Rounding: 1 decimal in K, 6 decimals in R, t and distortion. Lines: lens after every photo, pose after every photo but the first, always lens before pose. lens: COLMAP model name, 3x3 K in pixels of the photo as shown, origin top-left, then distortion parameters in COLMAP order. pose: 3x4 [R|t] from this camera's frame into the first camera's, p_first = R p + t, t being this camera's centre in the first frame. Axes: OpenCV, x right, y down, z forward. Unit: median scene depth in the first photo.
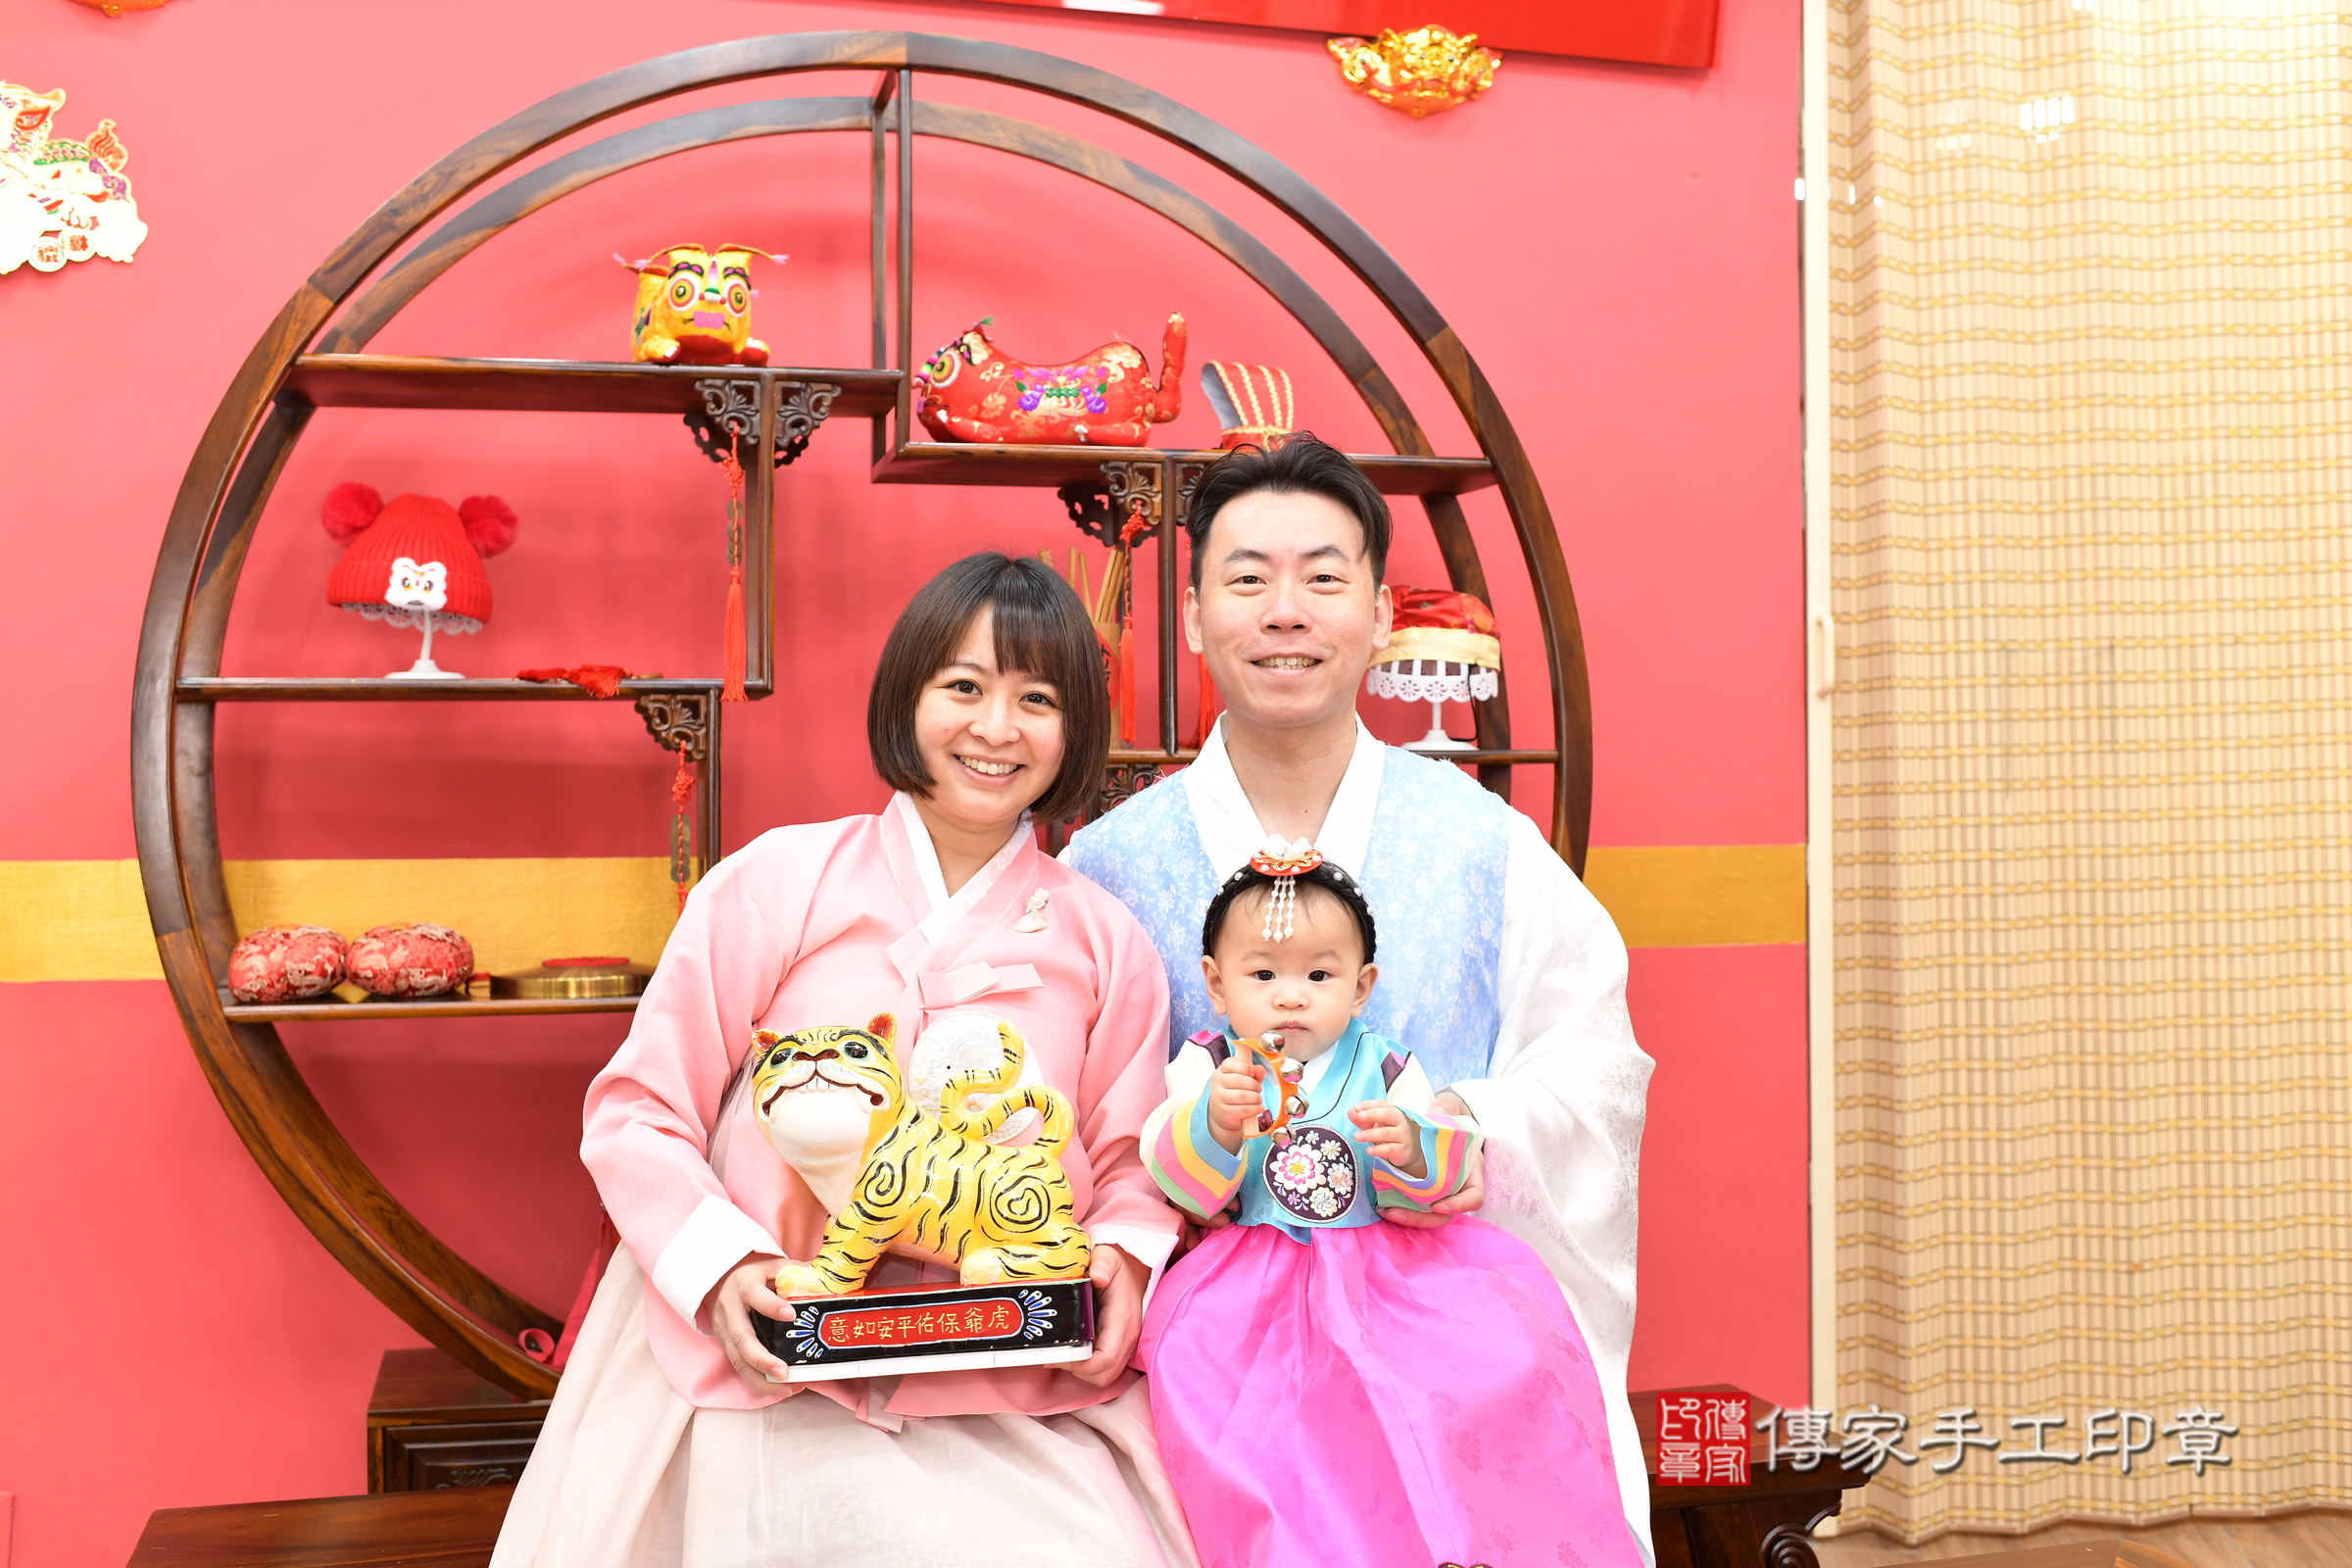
lens RADIAL K [[2392.6, 0, 1176.0], [0, 2392.6, 784.0], [0, 0, 1]] dist [-0.105230, 0.105305]
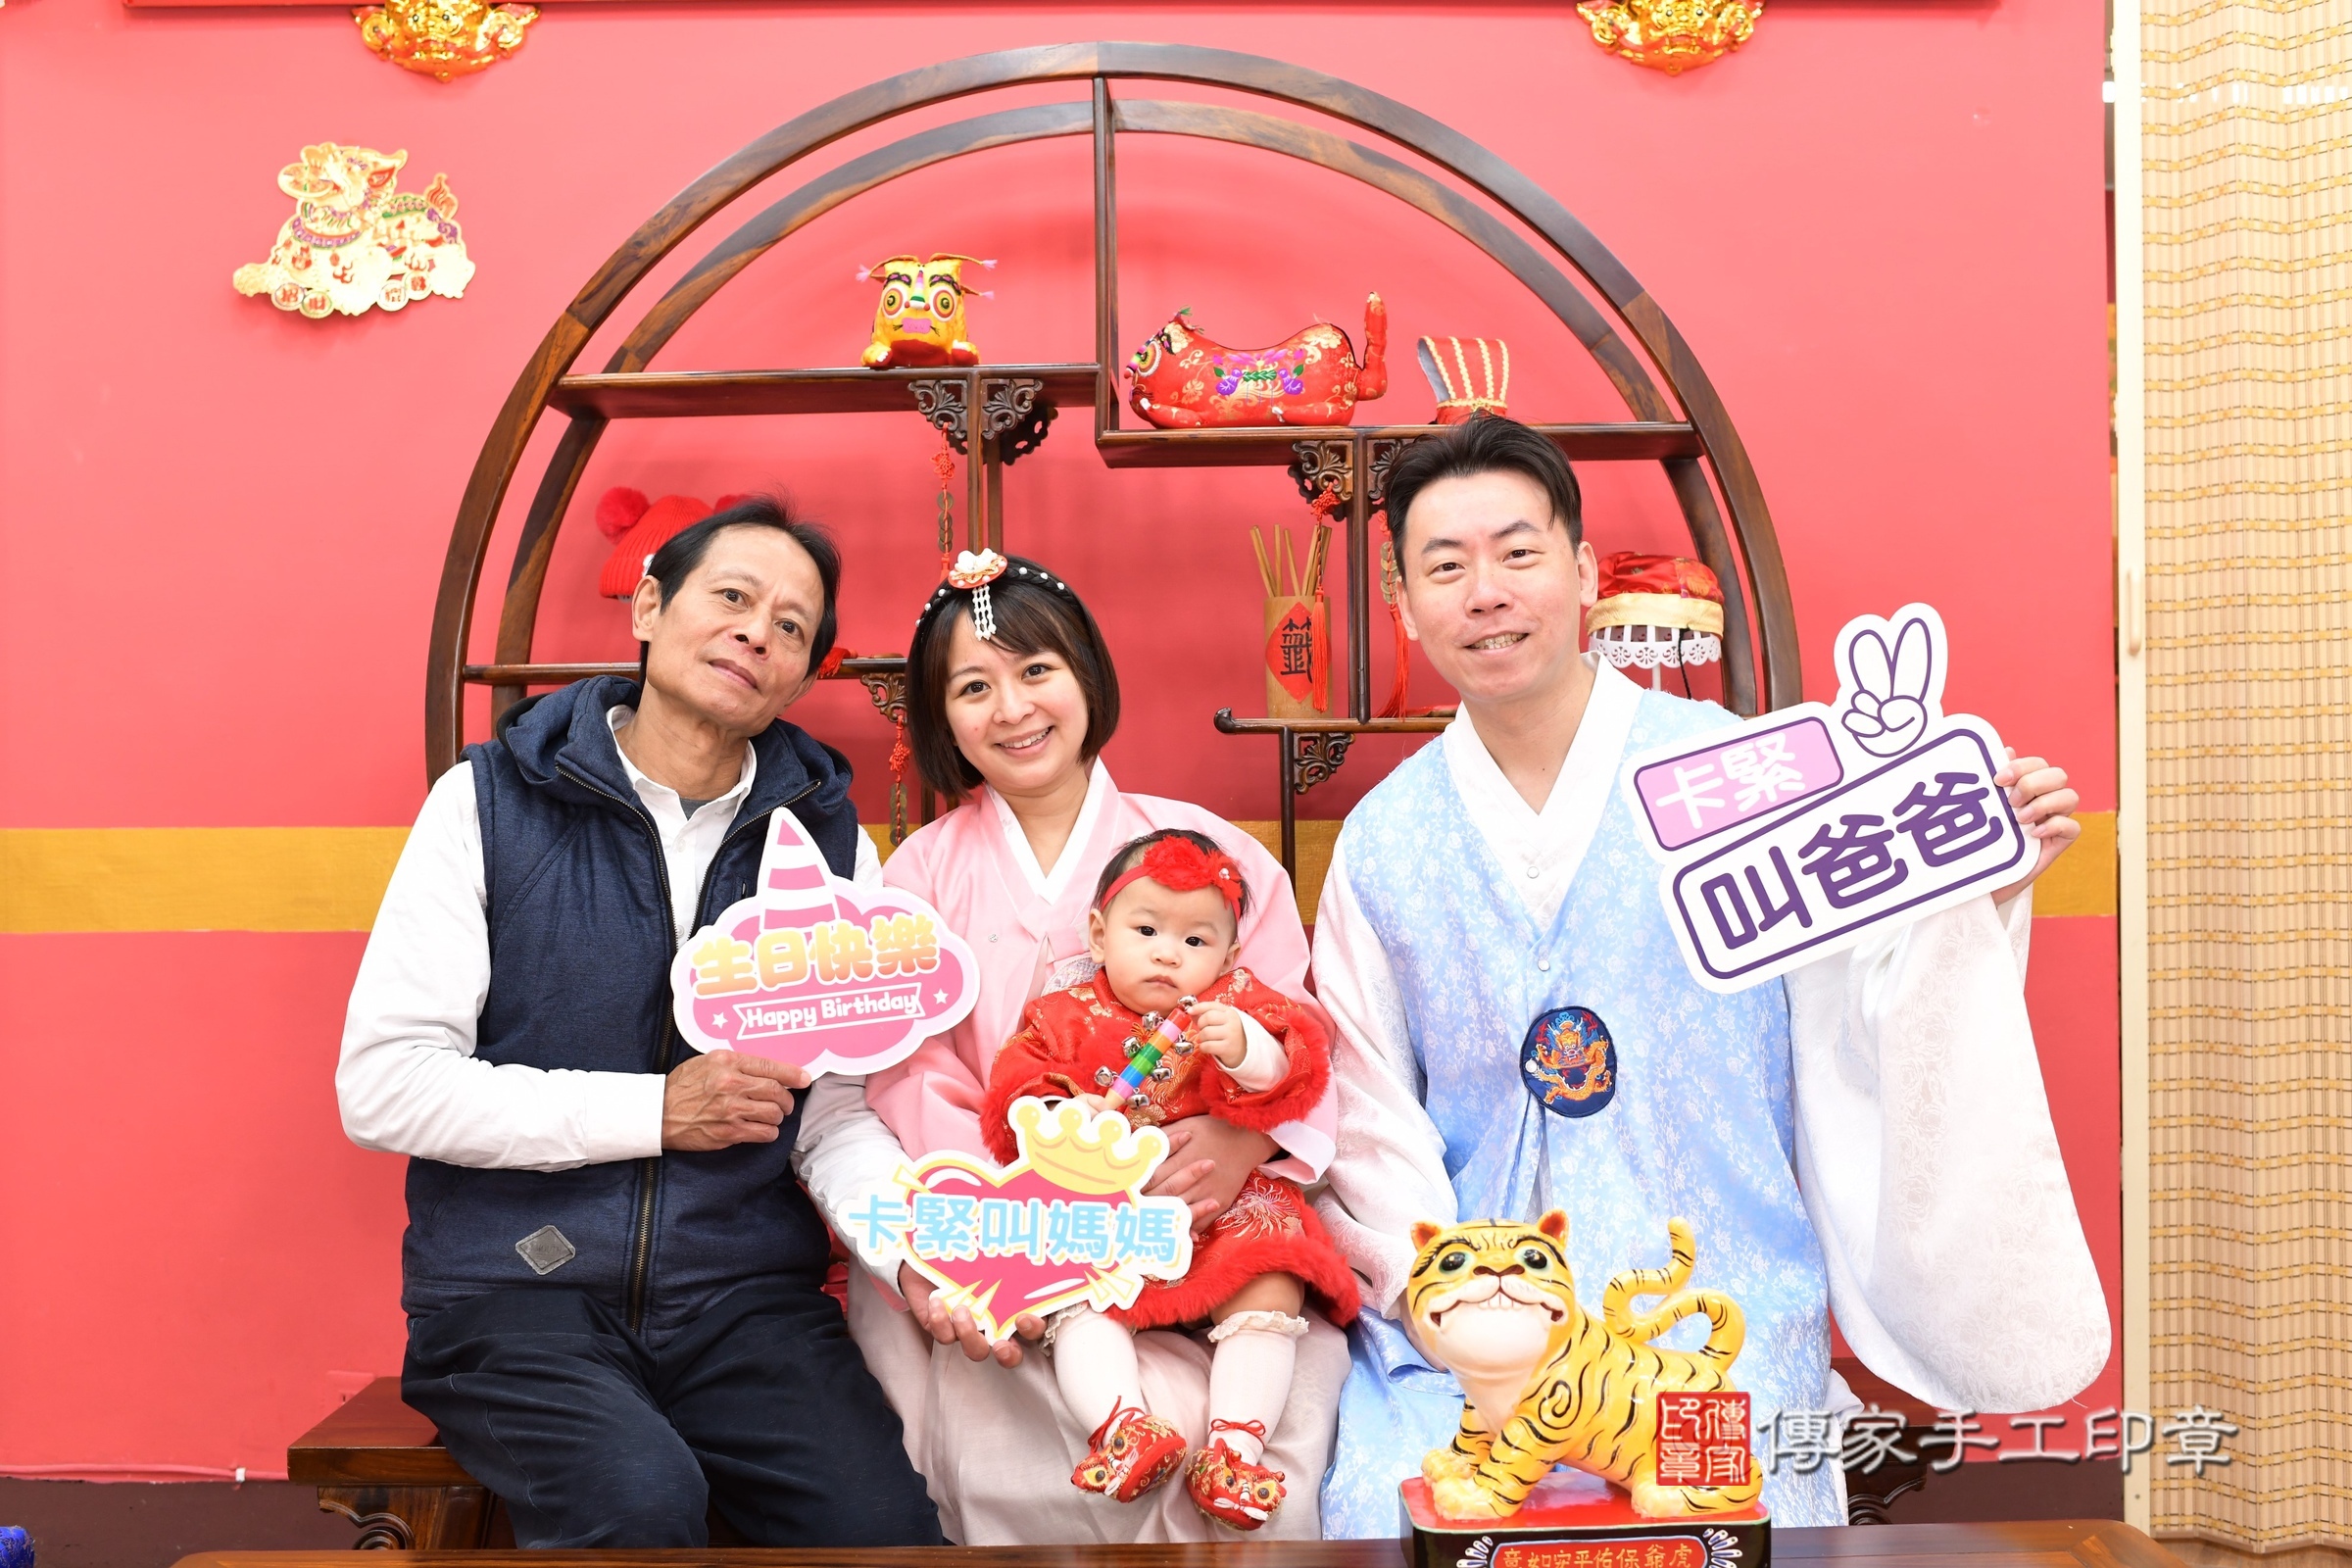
lens RADIAL K [[2453.4, 0, 1162.5], [0, 2453.4, 776.4], [0, 0, 1]] dist [-0.106147, 0.128805]
pose [[0.962113, -0.003701, -0.272625, 0.201370], [0.006901, 0.999918, 0.010781, -0.001494], [0.272563, -0.012254, 0.962060, -0.038518]]
